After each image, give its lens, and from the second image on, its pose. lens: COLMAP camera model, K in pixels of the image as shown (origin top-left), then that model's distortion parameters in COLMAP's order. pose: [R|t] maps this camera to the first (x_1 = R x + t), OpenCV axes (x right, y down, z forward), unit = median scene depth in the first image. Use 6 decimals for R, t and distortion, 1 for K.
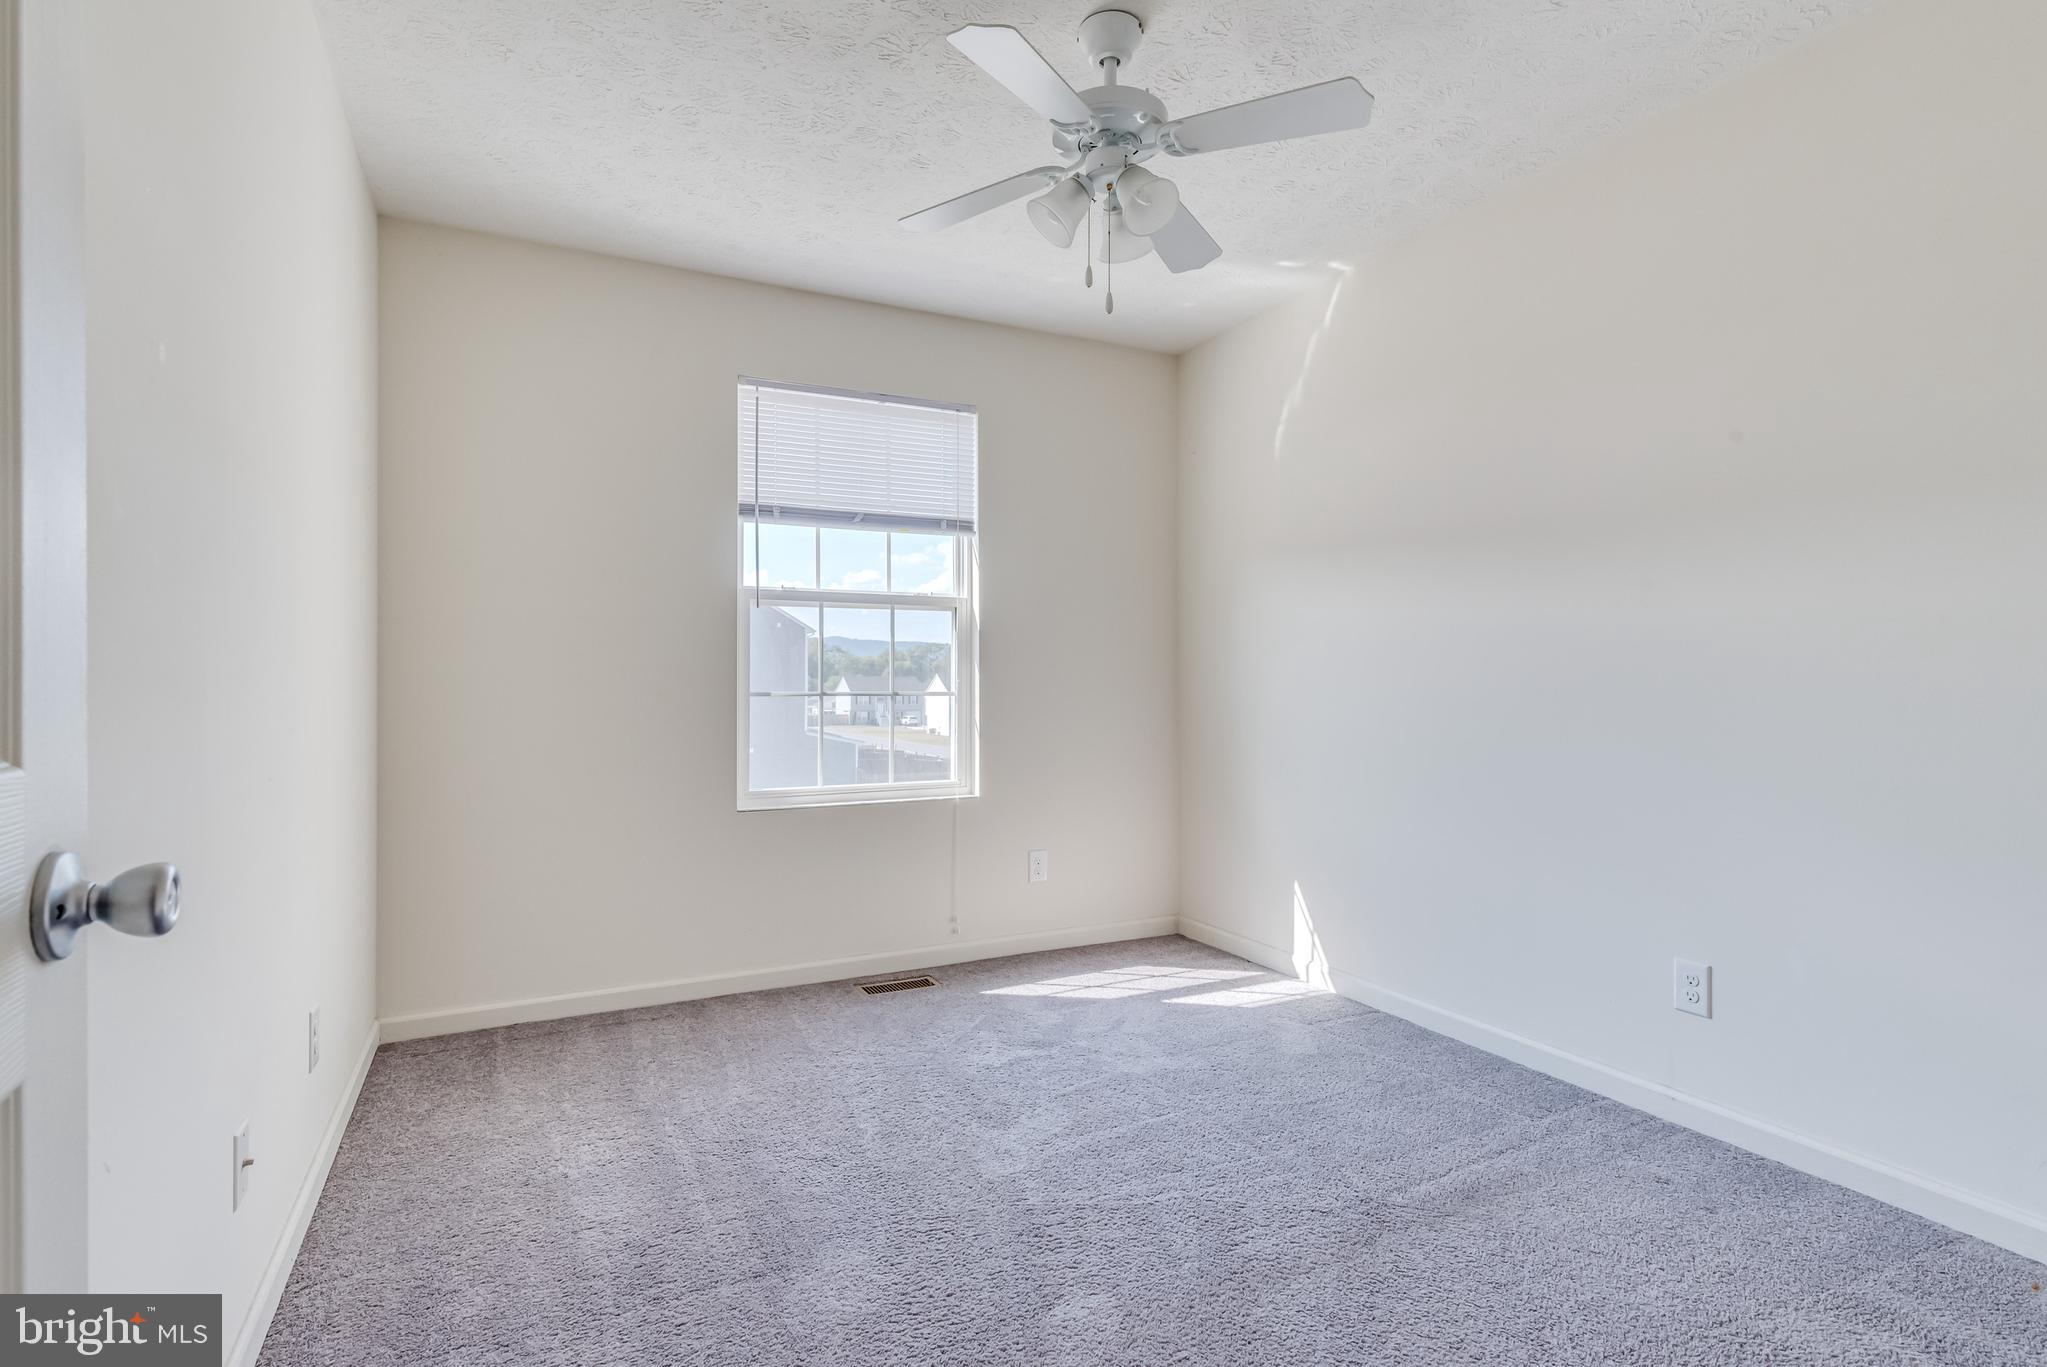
lens RADIAL K [[808.7, 0, 1022.7], [0, 808.7, 684.2], [0, 0, 1]] dist [0.002374, 0.000132]
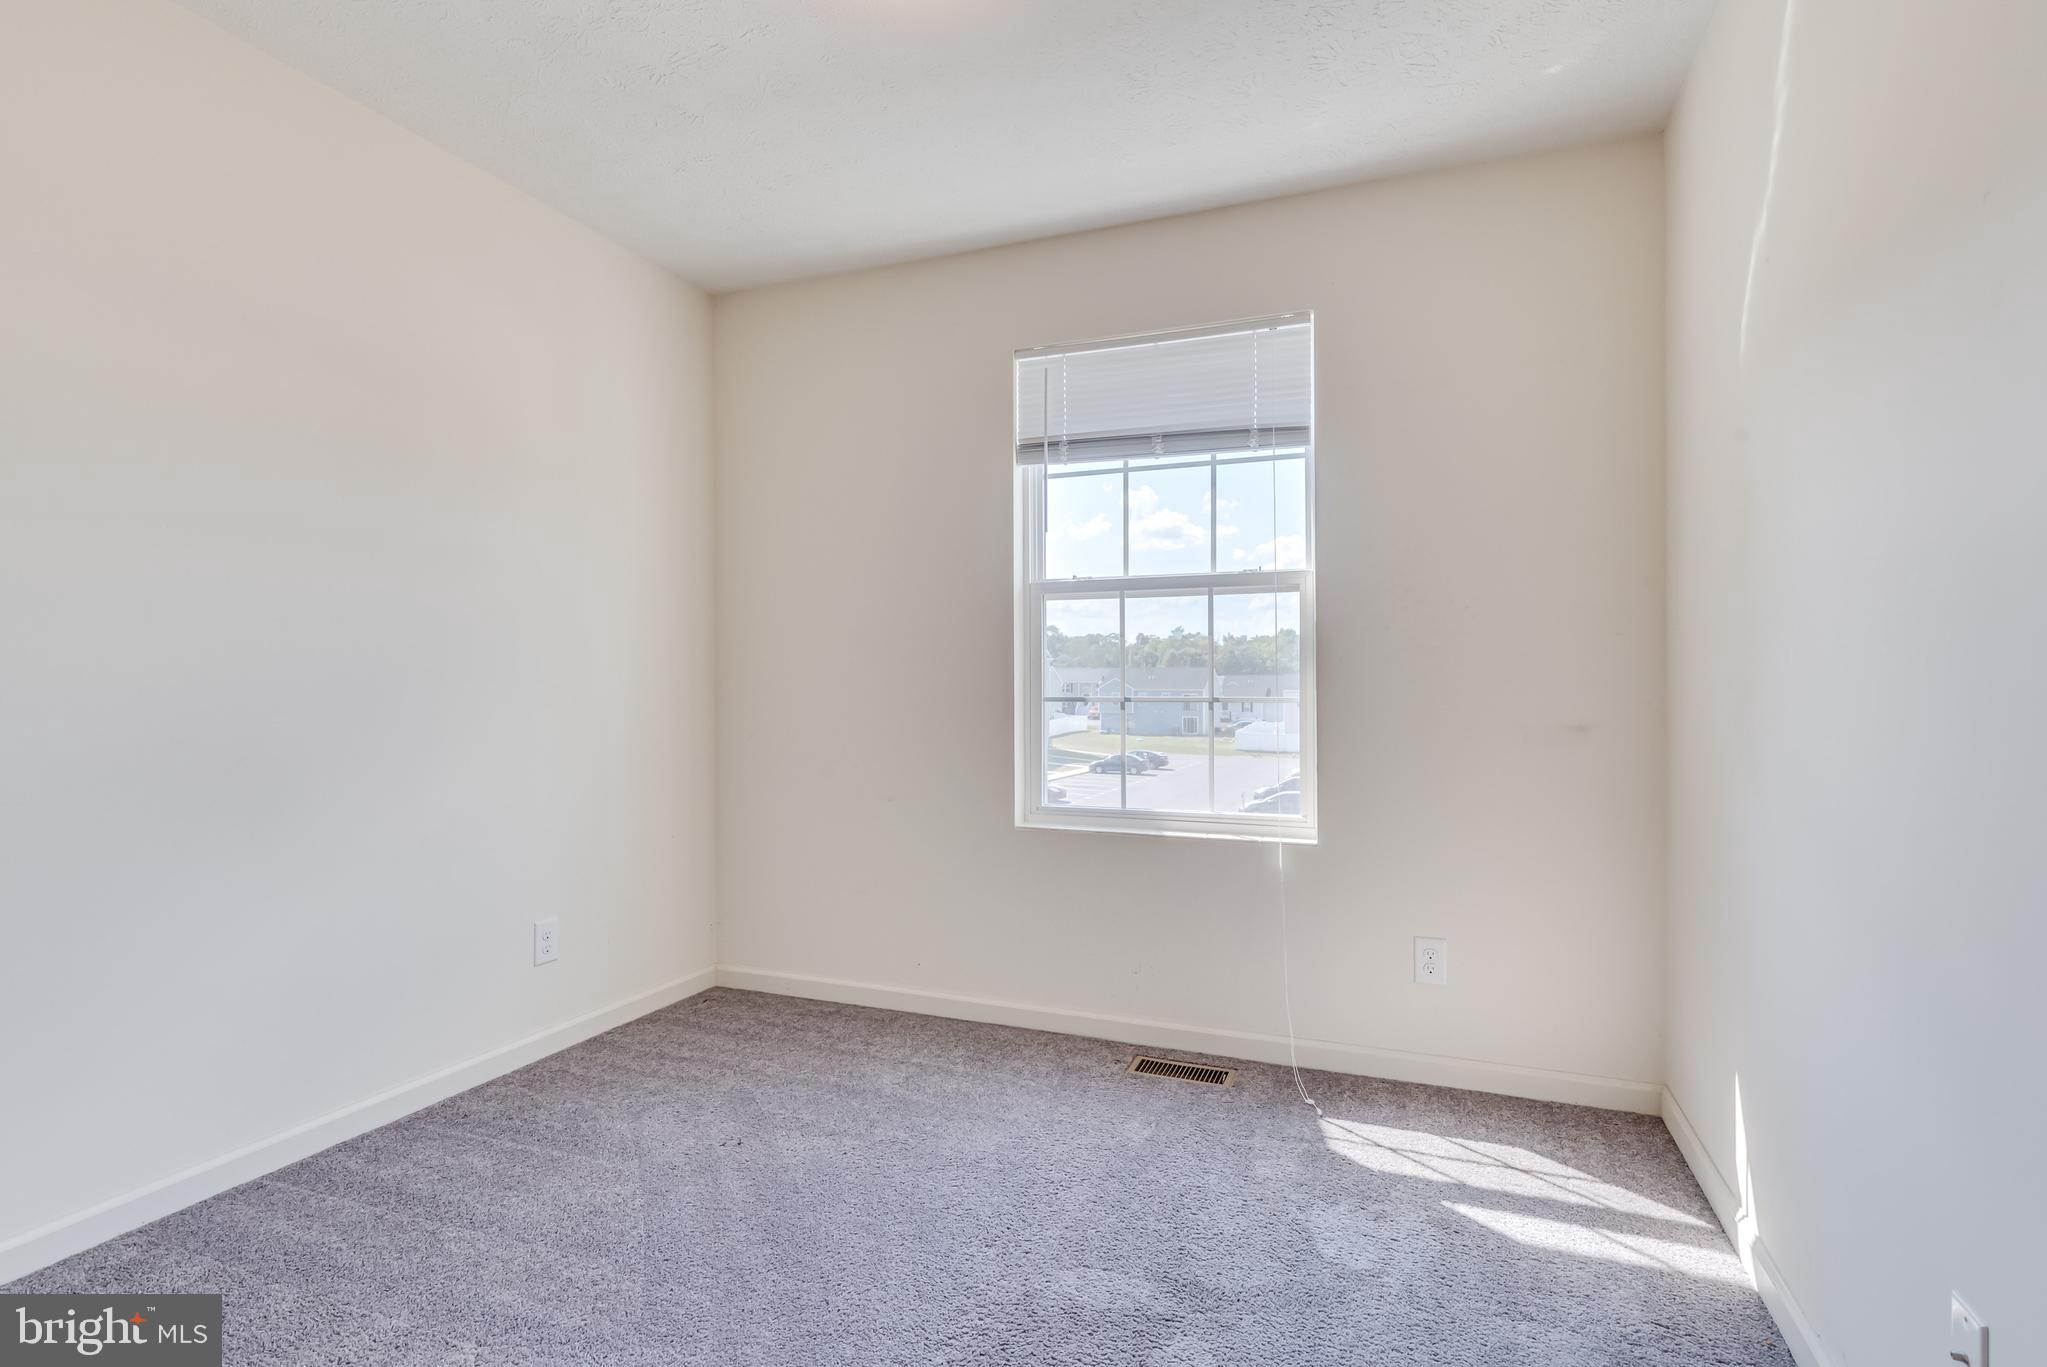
lens RADIAL K [[1006.9, 0, 1022.2], [0, 1006.9, 673.4], [0, 0, 1]] dist [0.001132, -0.000650]
pose [[0.722588, 0.001246, -0.691278, 0.413184], [-0.010883, 0.999895, -0.009574, -0.004487], [0.691194, 0.014442, 0.722525, 0.175735]]
